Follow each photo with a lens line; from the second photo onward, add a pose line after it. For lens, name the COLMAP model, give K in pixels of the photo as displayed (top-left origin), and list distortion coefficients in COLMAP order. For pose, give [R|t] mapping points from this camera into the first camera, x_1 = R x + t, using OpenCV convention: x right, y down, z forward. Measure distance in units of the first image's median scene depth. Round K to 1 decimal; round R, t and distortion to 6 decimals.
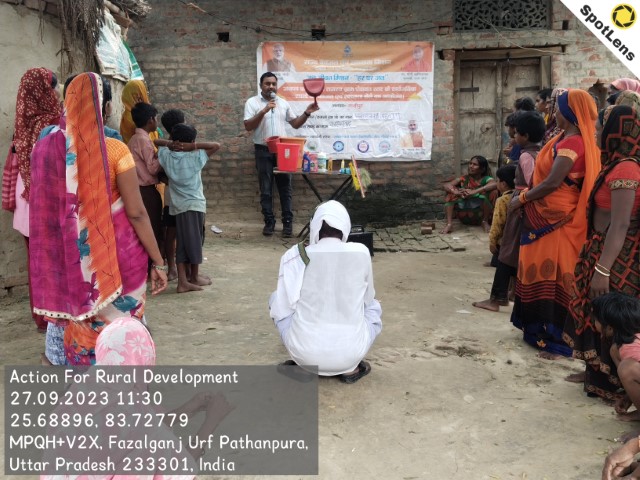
lens RADIAL K [[696.1, 0, 320.0], [0, 696.1, 240.0], [0, 0, 1]] dist [0.142710, -0.354868]
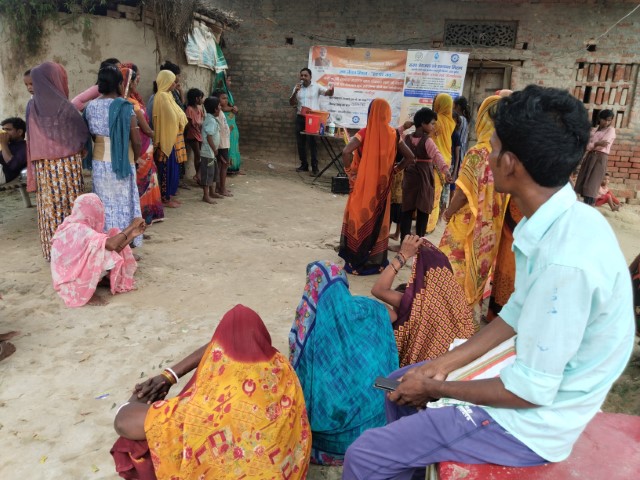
lens RADIAL K [[502.1, 0, 320.0], [0, 502.1, 240.0], [0, 0, 1]] dist [0.051725, -0.104942]
pose [[0.971195, 0.133064, -0.197670, 0.203267], [-0.109538, 0.986019, 0.125567, -0.005824], [0.211615, -0.100297, 0.972193, -0.100966]]
